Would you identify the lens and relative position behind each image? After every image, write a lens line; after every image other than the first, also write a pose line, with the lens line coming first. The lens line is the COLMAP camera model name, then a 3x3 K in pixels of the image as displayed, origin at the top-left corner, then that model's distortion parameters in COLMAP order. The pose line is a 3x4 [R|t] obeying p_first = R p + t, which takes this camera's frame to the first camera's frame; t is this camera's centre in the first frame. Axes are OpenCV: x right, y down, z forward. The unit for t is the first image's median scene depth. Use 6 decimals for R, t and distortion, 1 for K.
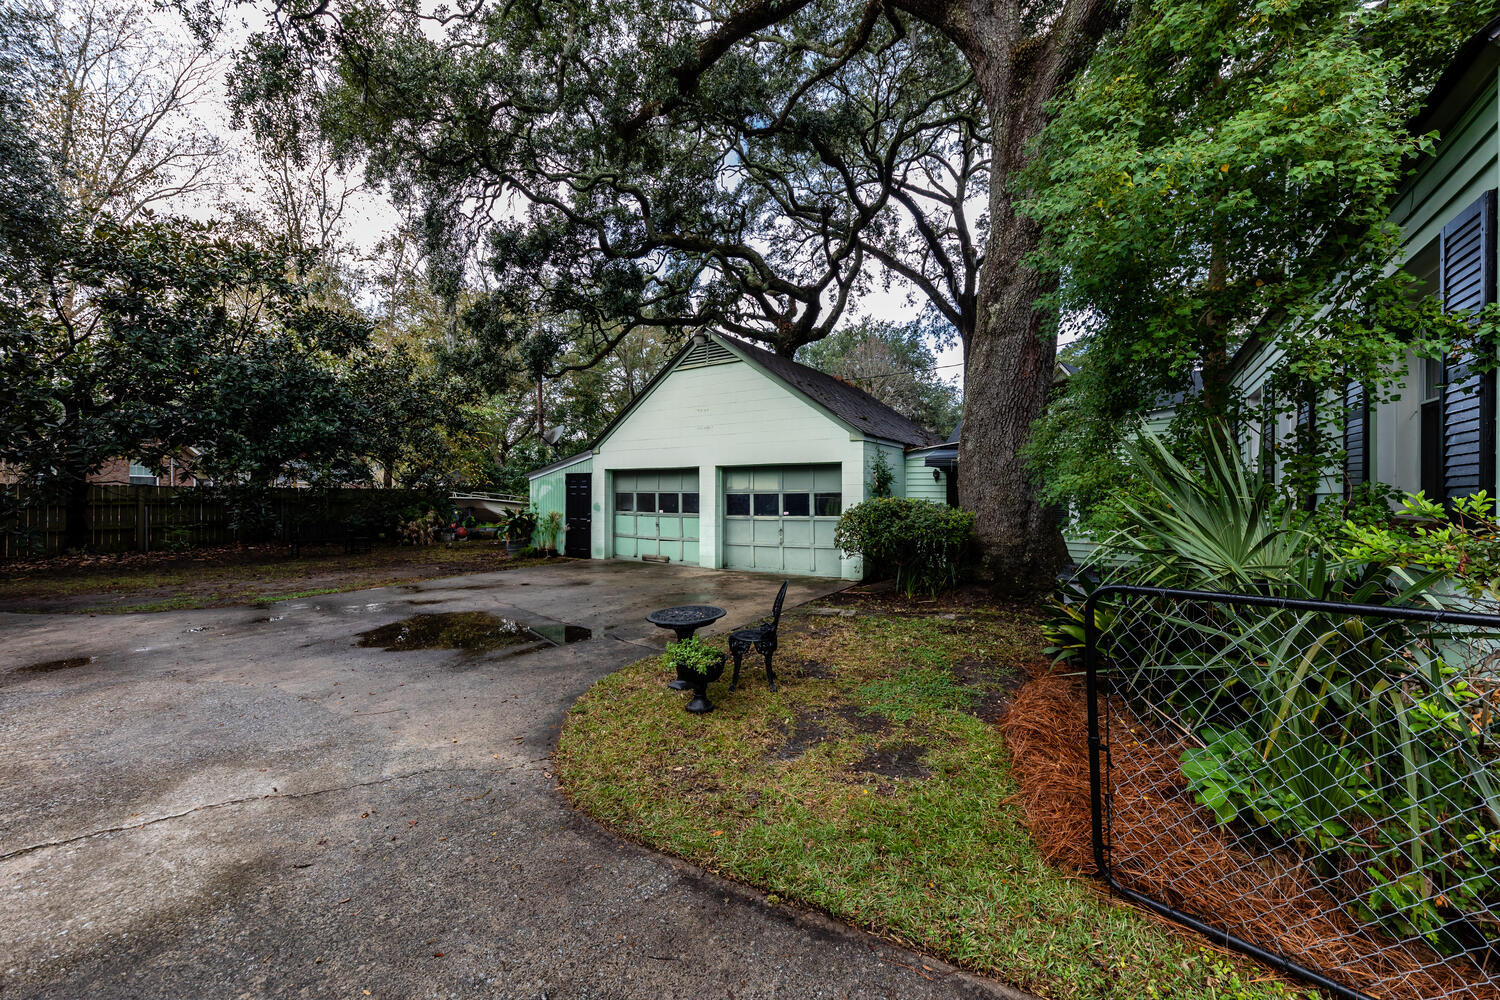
lens RADIAL K [[594.0, 0, 750.6], [0, 594.0, 497.8], [0, 0, 1]] dist [0.009529, -0.000955]
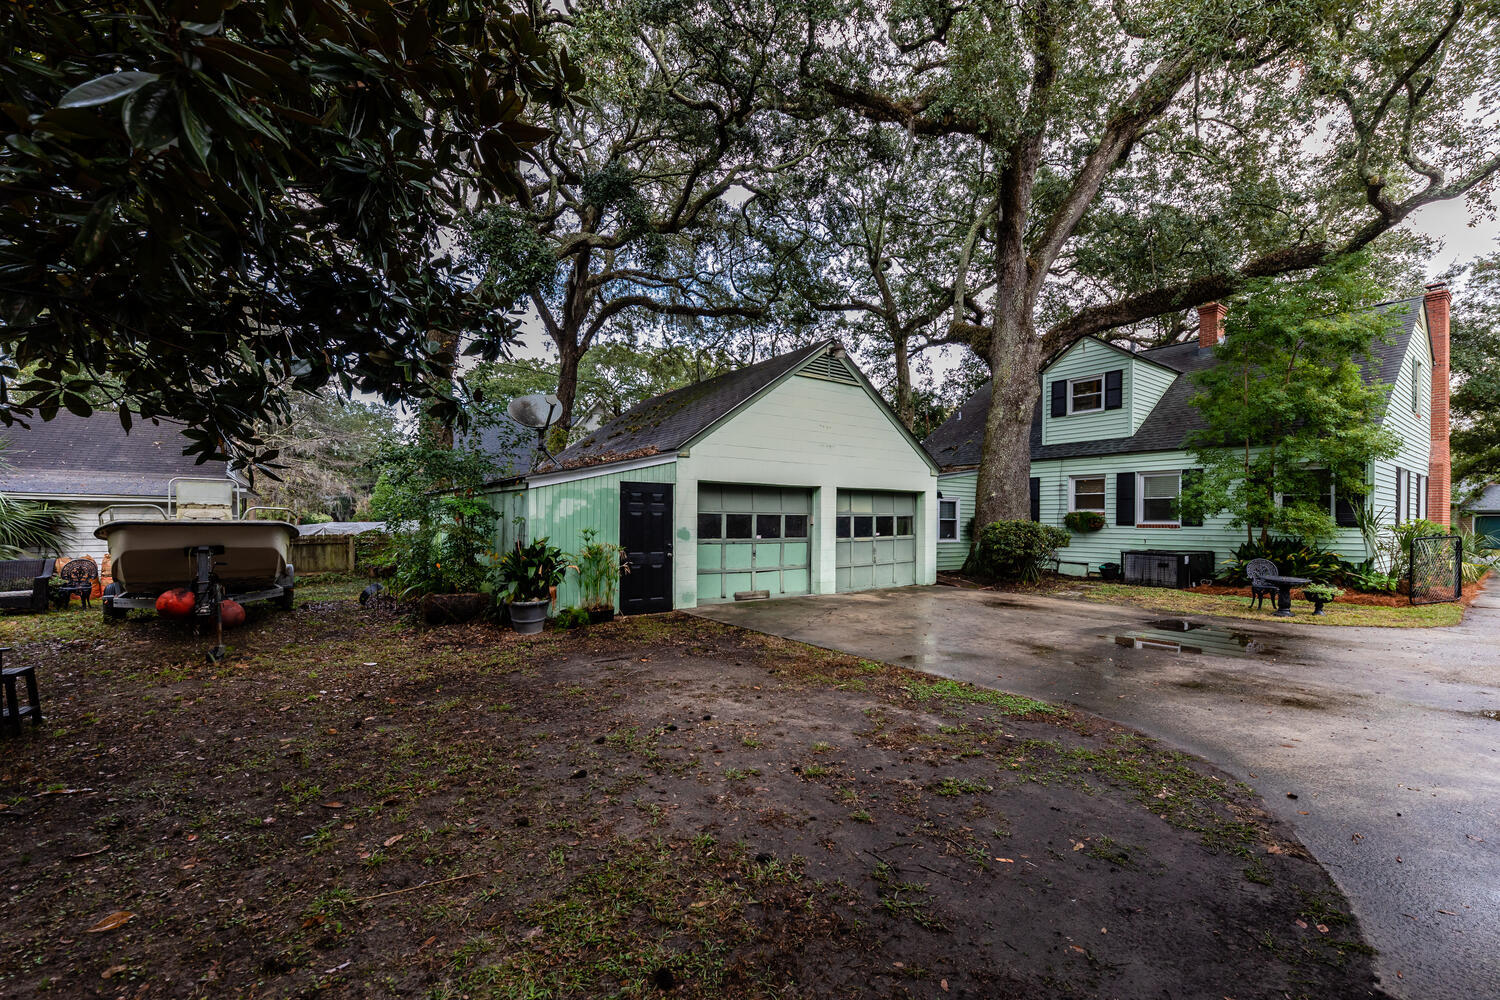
lens RADIAL K [[594.0, 0, 748.5], [0, 594.0, 513.1], [0, 0, 1]] dist [0.009529, -0.000955]
pose [[0.370454, 0.003555, 0.928844, -0.899966], [-0.007591, 0.999971, -0.000799, -0.009157], [-0.928820, -0.006754, 0.370470, 0.698893]]
